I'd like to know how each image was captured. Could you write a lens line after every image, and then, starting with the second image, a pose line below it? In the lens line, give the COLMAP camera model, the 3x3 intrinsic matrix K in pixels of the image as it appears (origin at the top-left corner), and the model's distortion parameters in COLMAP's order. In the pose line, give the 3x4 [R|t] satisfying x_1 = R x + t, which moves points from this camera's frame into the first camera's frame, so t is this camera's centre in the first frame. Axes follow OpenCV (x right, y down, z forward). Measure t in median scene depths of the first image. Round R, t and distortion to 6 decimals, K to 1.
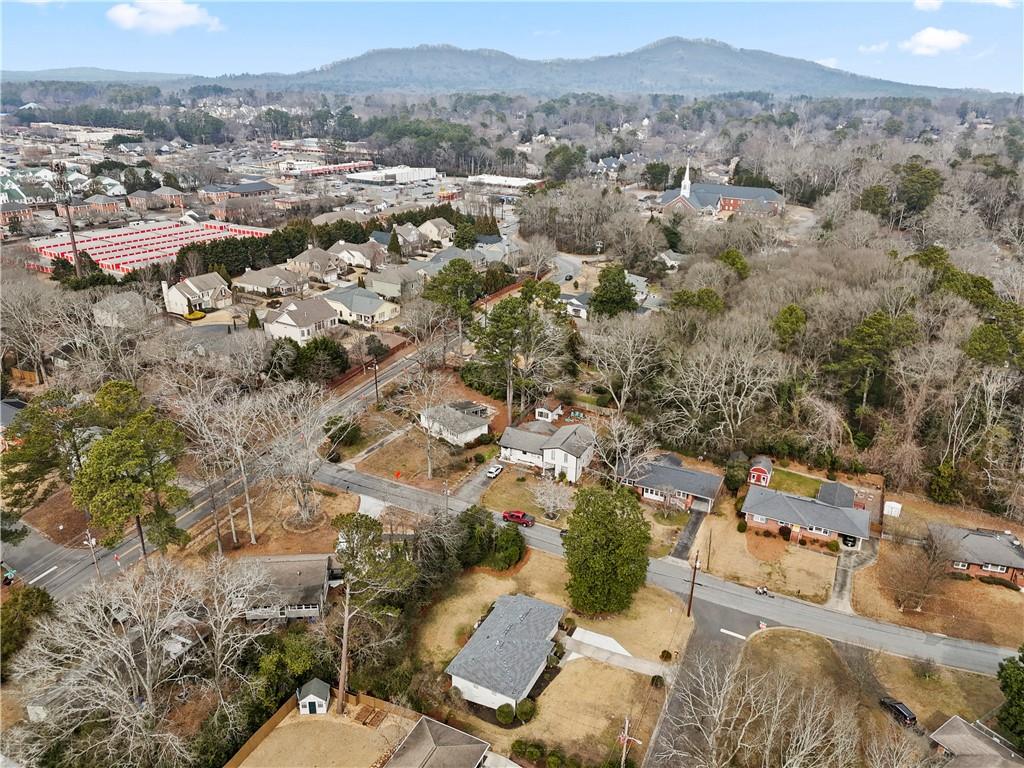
lens RADIAL K [[736.7, 0, 512.0], [0, 736.7, 384.0], [0, 0, 1]] dist [0.077494, -0.078691]
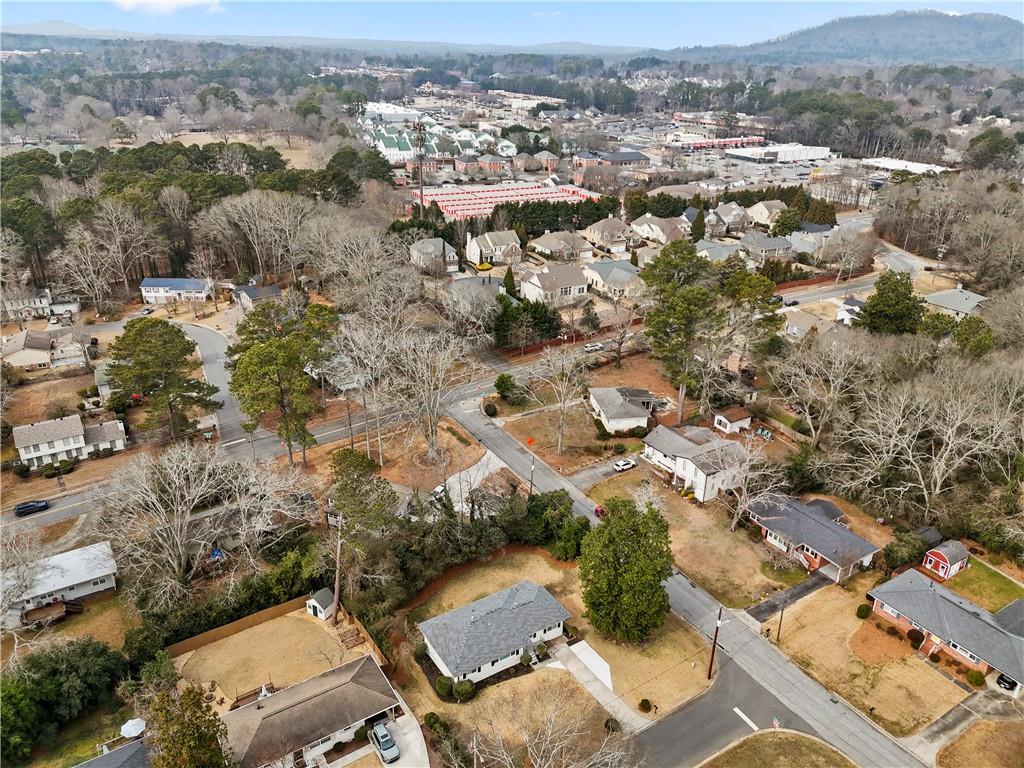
lens RADIAL K [[736.7, 0, 512.0], [0, 736.7, 384.0], [0, 0, 1]] dist [0.077494, -0.078691]
pose [[0.853714, 0.215802, -0.473922, 0.143046], [-0.200791, 0.976130, 0.082783, -0.016914], [0.480474, 0.024486, 0.876667, 0.049214]]
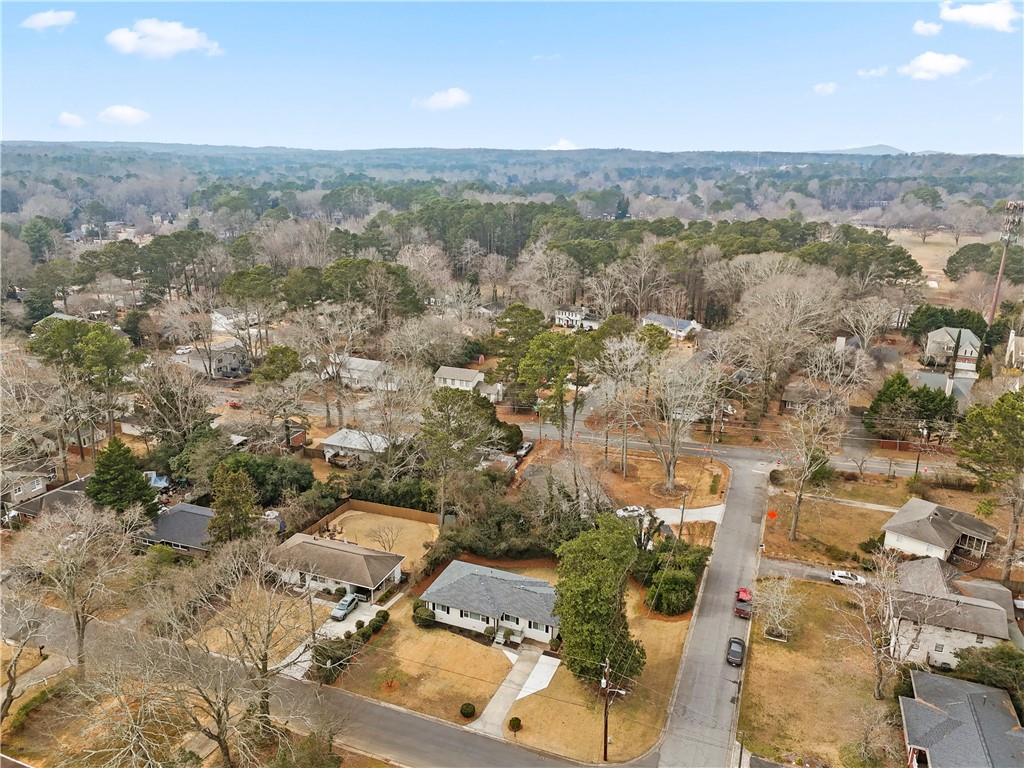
lens RADIAL K [[736.7, 0, 512.0], [0, 736.7, 384.0], [0, 0, 1]] dist [0.077494, -0.078691]
pose [[0.090864, 0.282907, -0.954834, 0.300402], [-0.383171, 0.894919, 0.228691, -0.047730], [0.919197, 0.345085, 0.189718, 0.253323]]
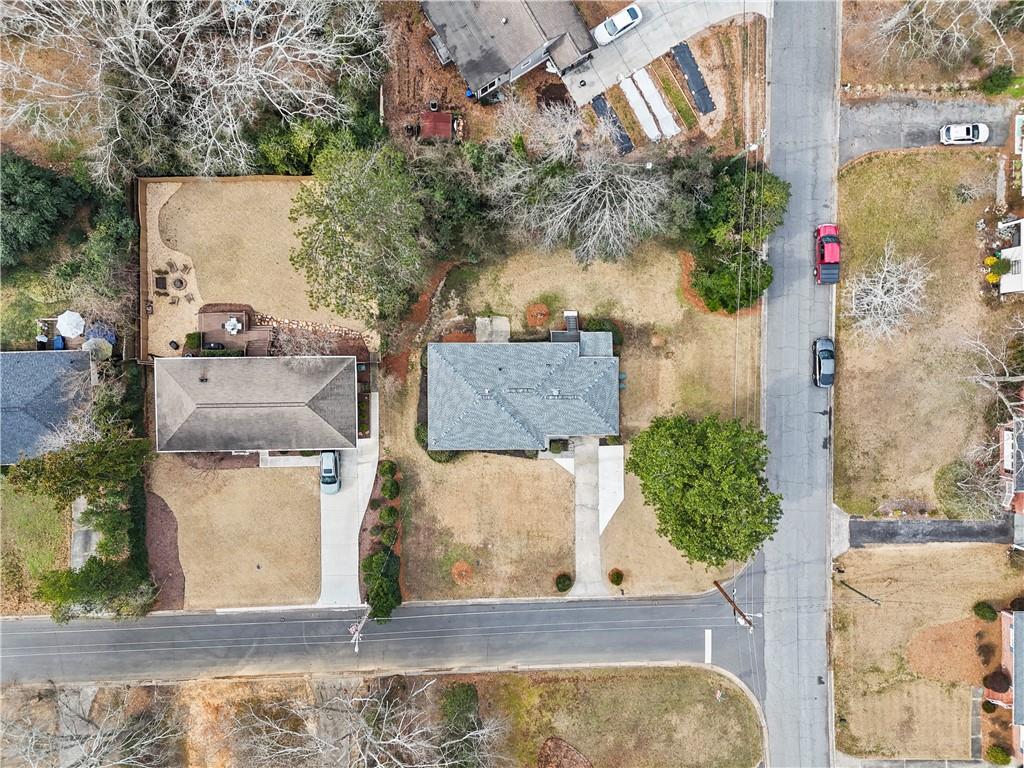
lens RADIAL K [[736.7, 0, 512.0], [0, 736.7, 384.0], [0, 0, 1]] dist [0.077494, -0.078691]
pose [[0.448486, 0.893643, 0.016210, -0.008889], [-0.342801, 0.155233, 0.926494, -0.110960], [0.825438, -0.421076, 0.375961, 0.251029]]
